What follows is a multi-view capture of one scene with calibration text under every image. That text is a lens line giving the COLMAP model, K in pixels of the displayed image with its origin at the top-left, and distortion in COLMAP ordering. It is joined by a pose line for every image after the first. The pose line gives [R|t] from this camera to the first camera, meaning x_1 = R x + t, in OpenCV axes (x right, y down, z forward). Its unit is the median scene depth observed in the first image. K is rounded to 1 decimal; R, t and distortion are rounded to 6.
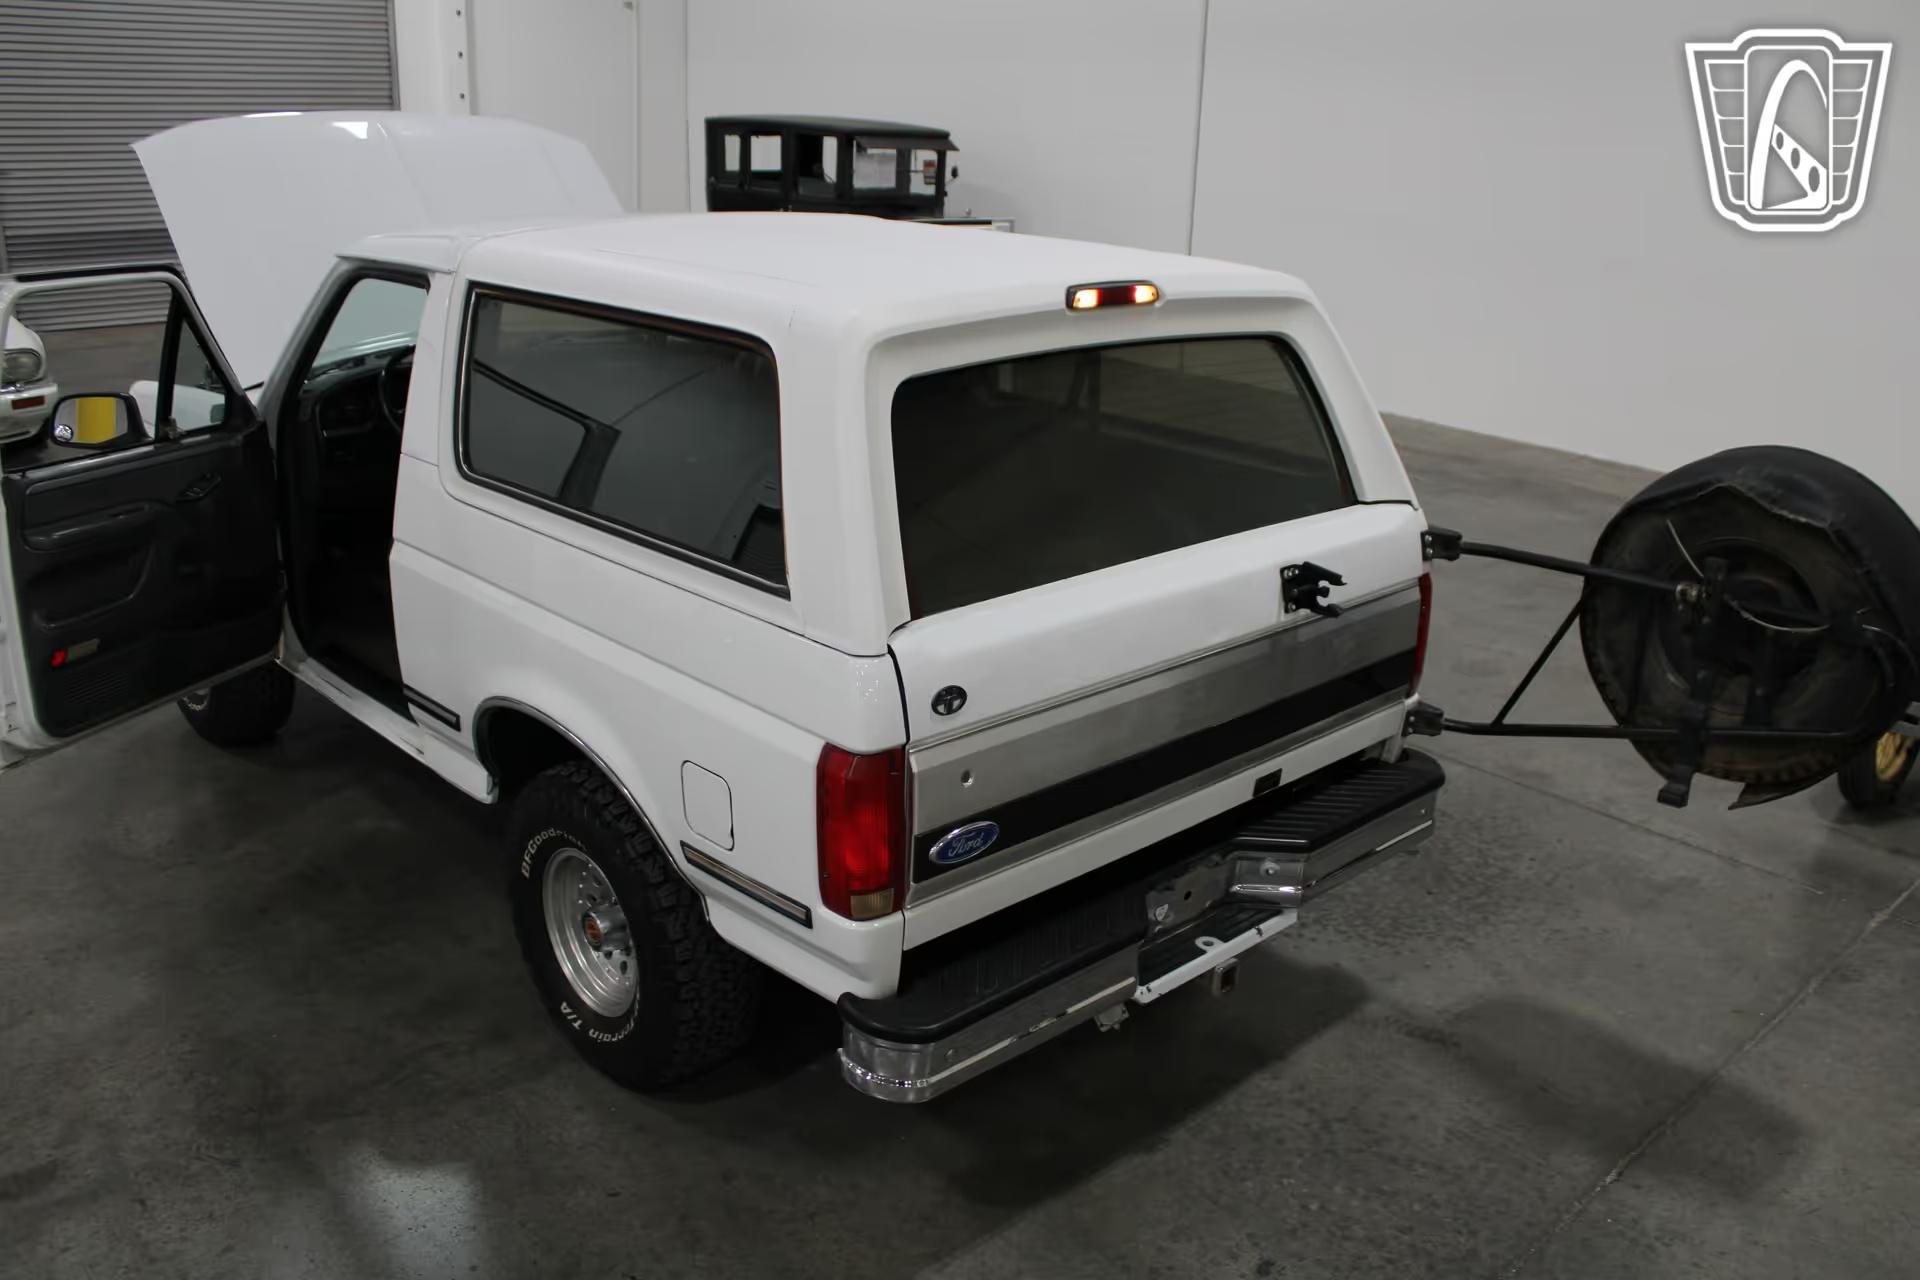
lens RADIAL K [[1641.5, 0, 968.1], [0, 1641.5, 646.1], [0, 0, 1]] dist [-0.162805, 0.153376]
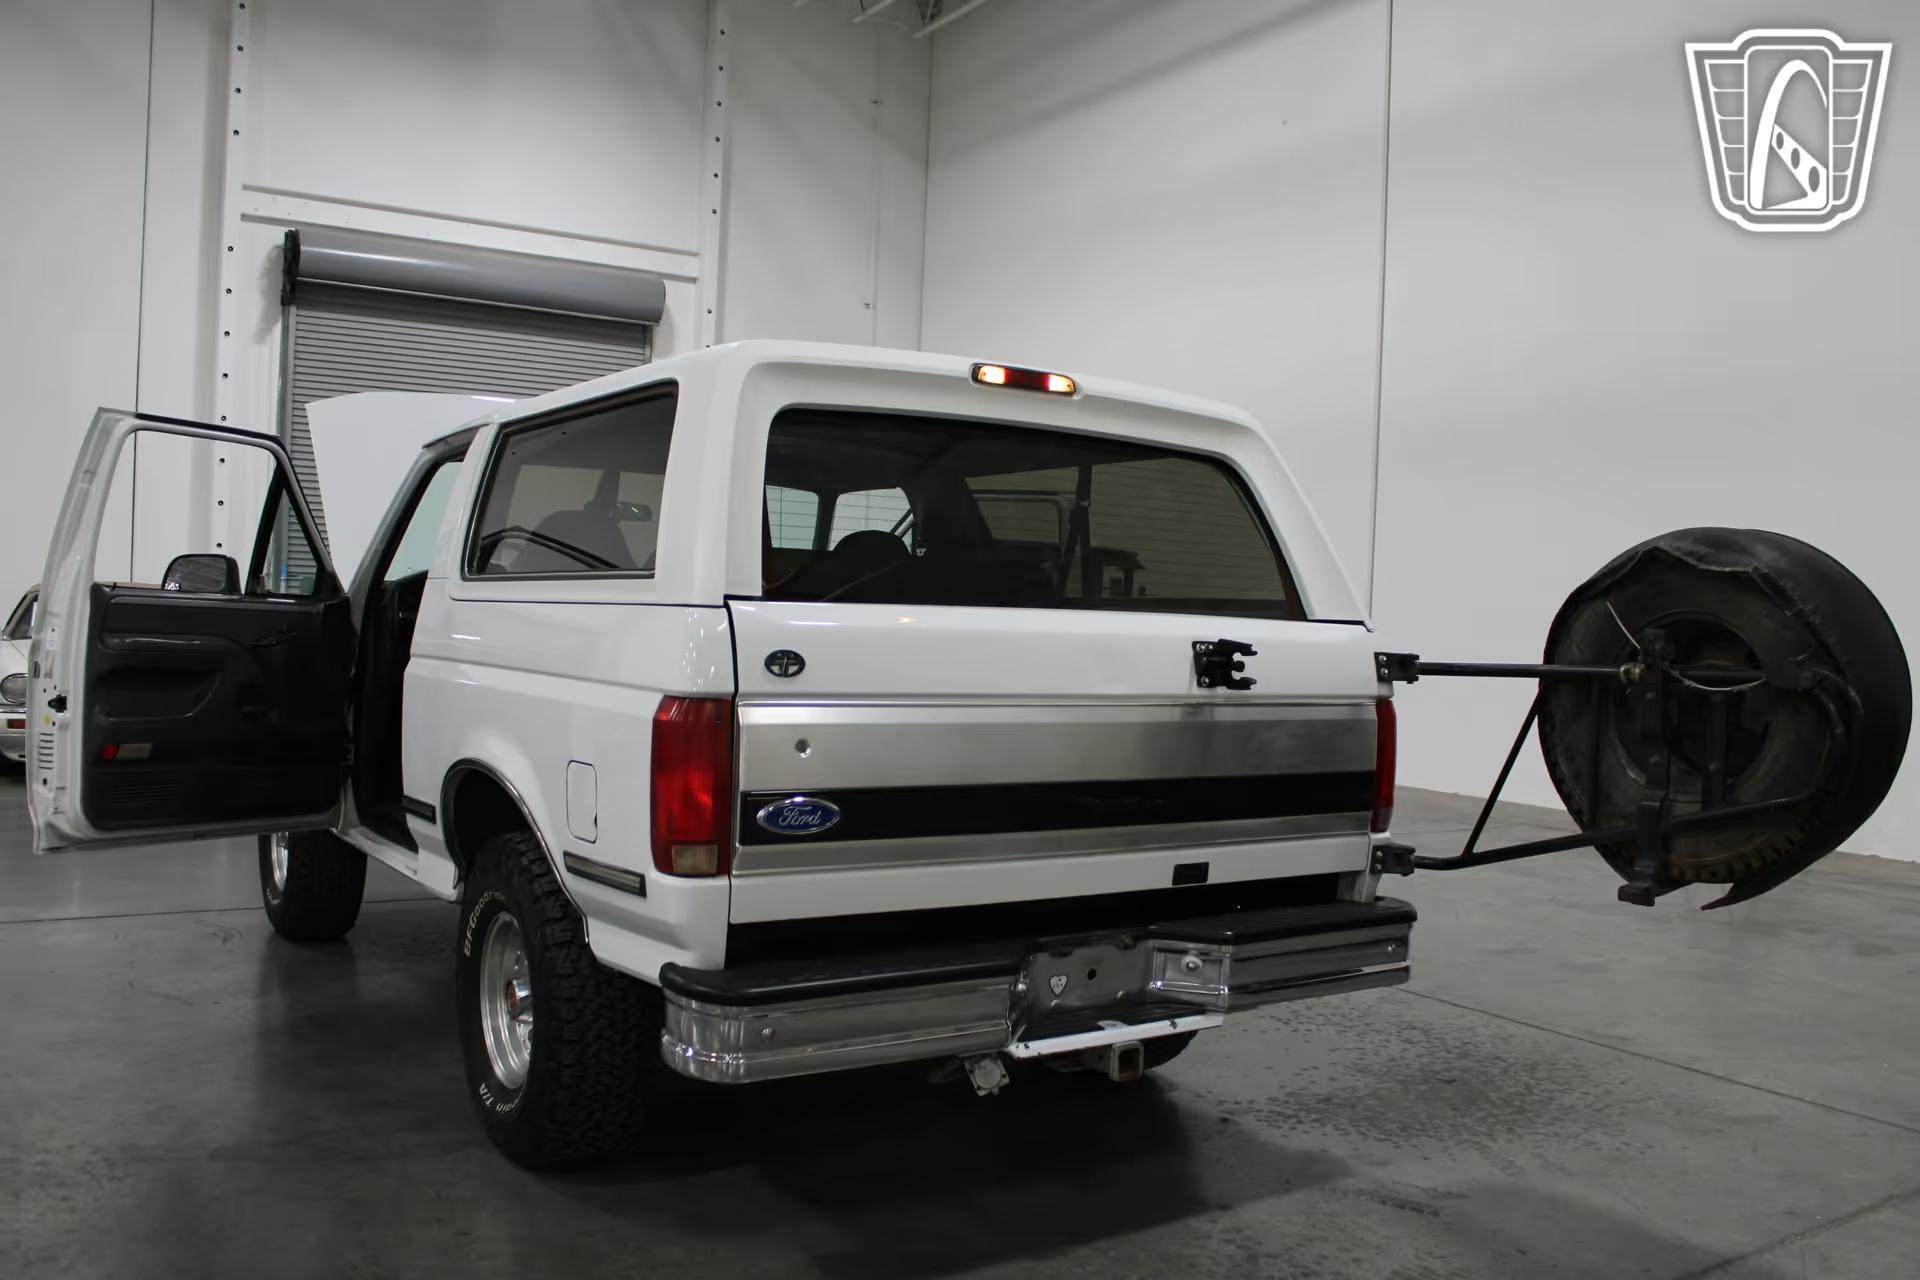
lens RADIAL K [[1641.5, 0, 968.1], [0, 1641.5, 646.1], [0, 0, 1]] dist [-0.162805, 0.153376]
pose [[0.985476, 0.008583, -0.169597, 0.213660], [-0.061602, 0.948760, -0.309936, 0.259040], [0.158247, 0.315882, 0.935509, 0.040662]]
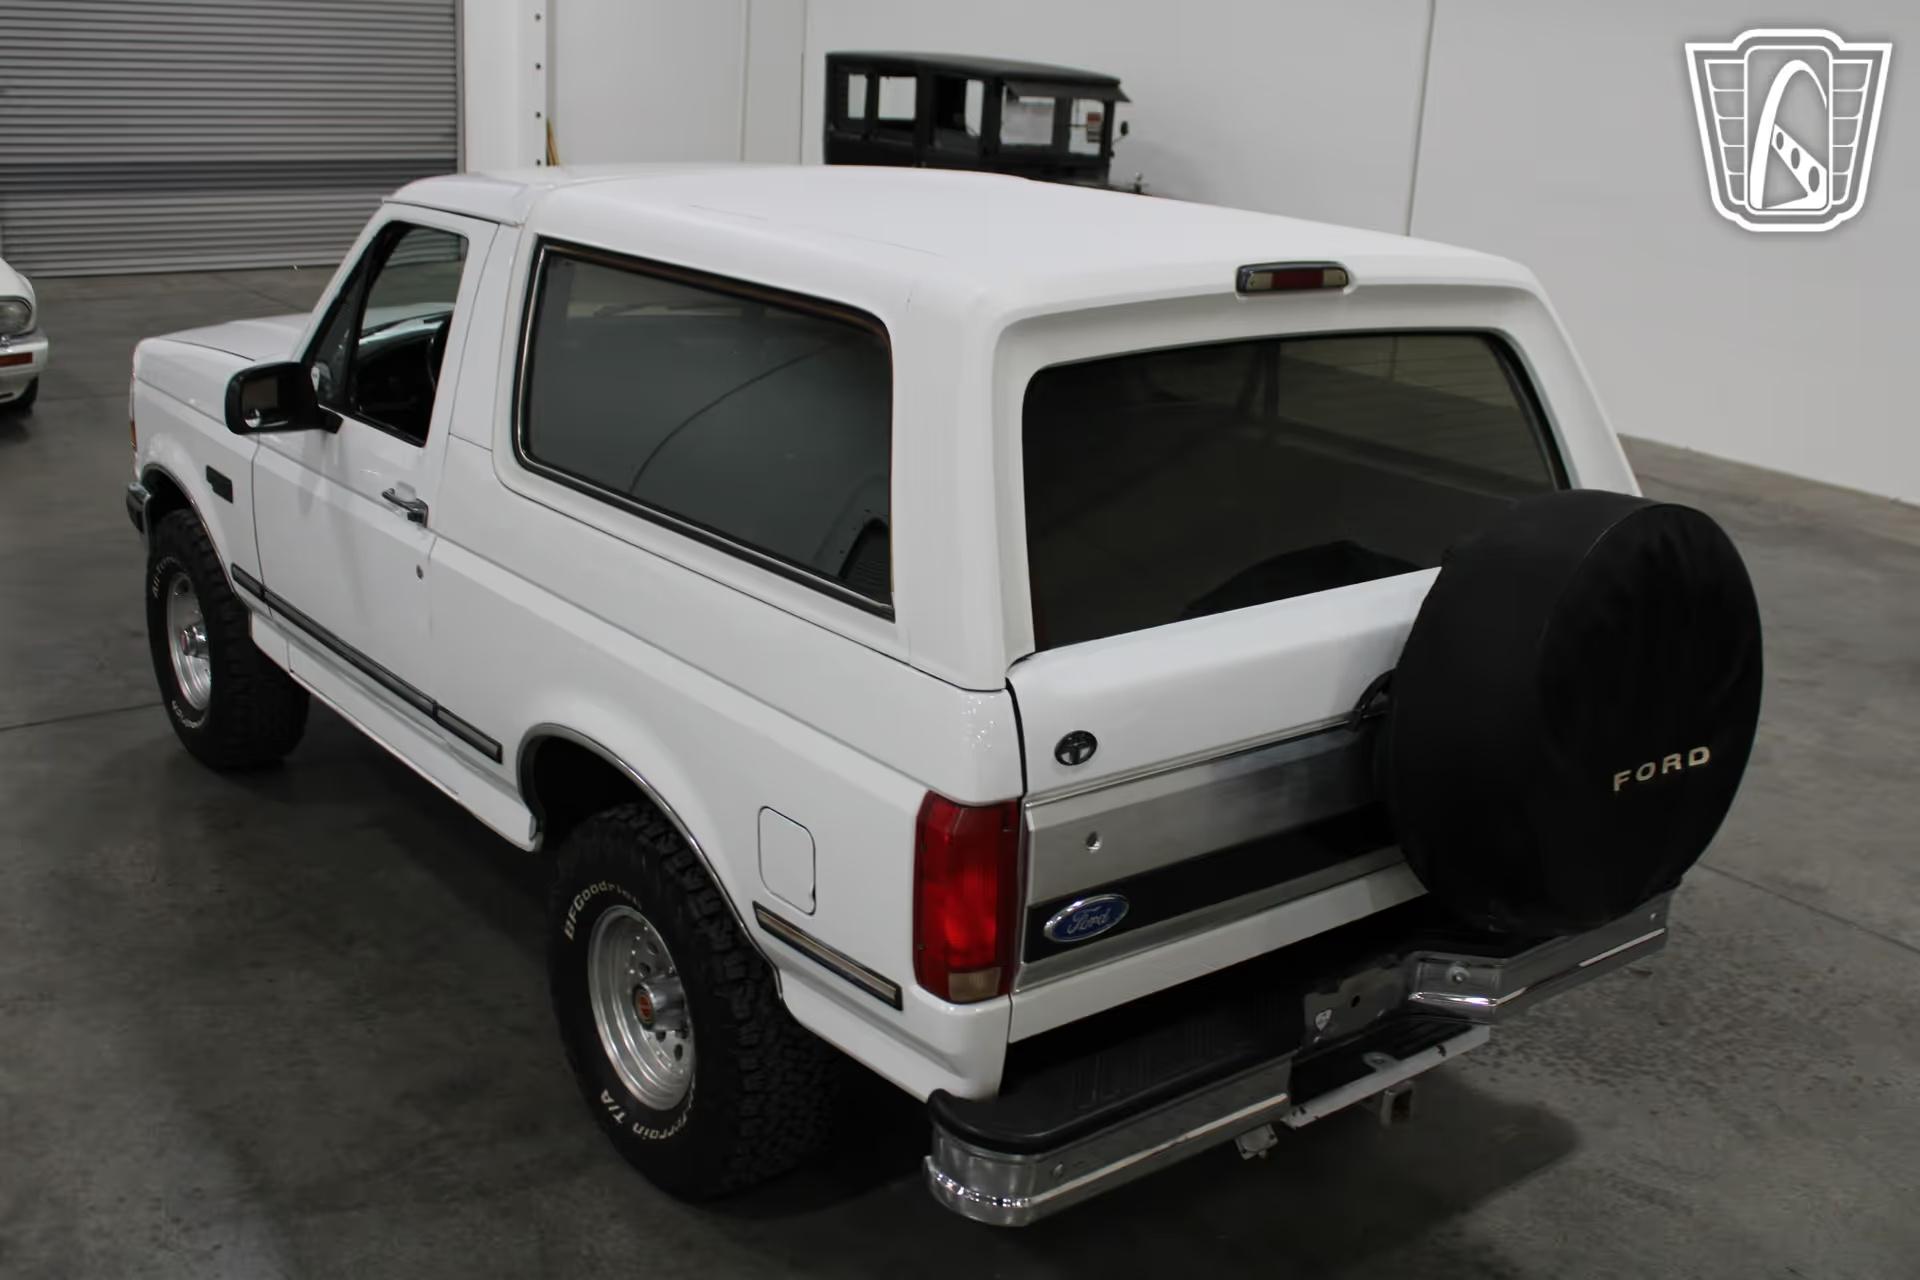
lens RADIAL K [[2002.4, 0, 980.3], [0, 2002.4, 640.6], [0, 0, 1]] dist [-0.109830, 0.136702]
pose [[0.996490, 0.044440, -0.070937, 0.007731], [-0.046663, 0.998460, -0.029998, 0.008670], [0.069494, 0.033203, 0.997030, -0.026965]]
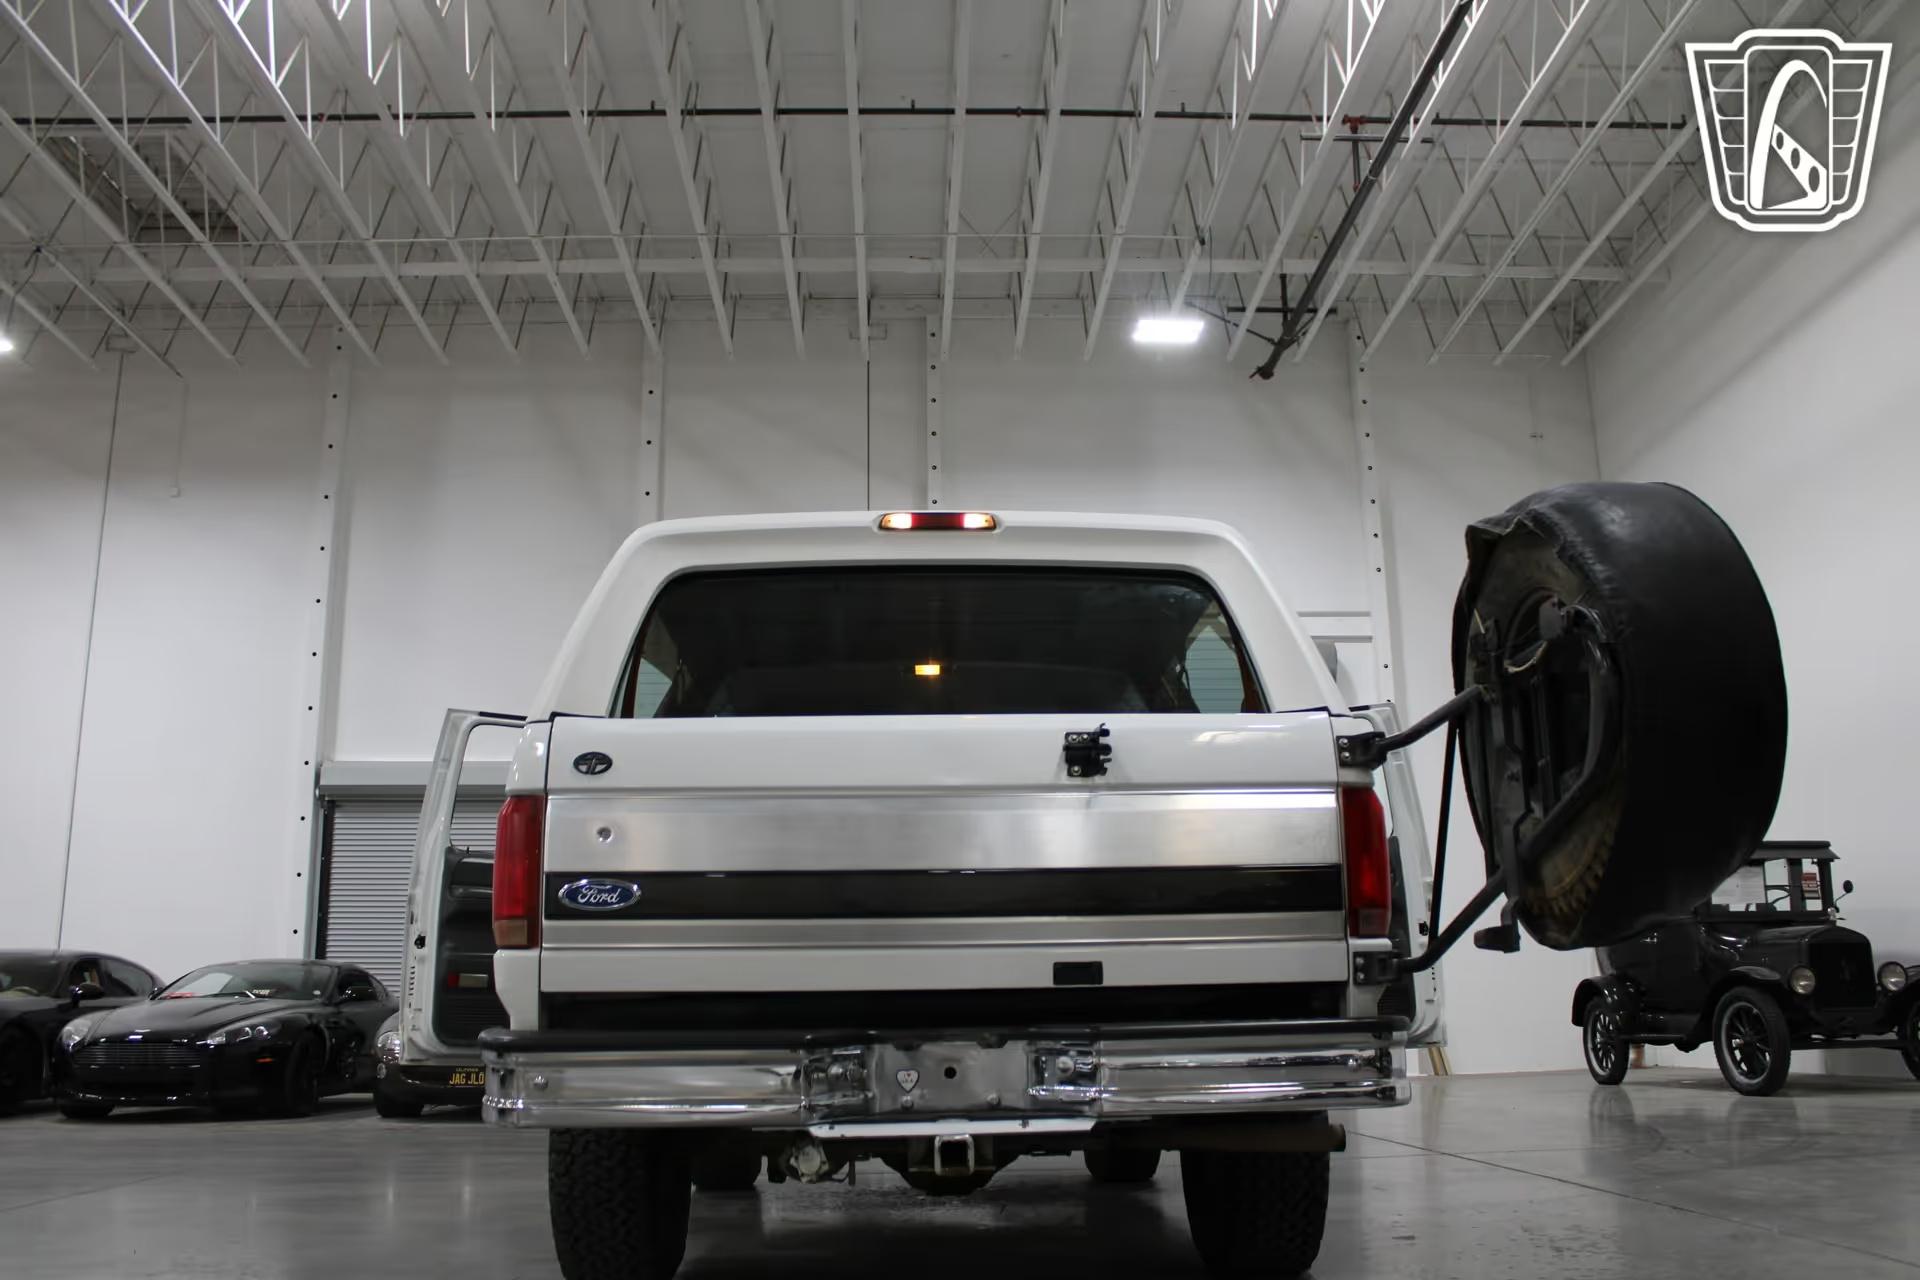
lens RADIAL K [[1633.3, 0, 969.5], [0, 1633.3, 645.3], [0, 0, 1]] dist [-0.156682, 0.142275]
pose [[0.749946, -0.196749, -0.631563, 0.733927], [-0.180295, 0.857803, -0.481319, 0.367175], [0.636455, 0.474830, 0.607833, 0.326260]]
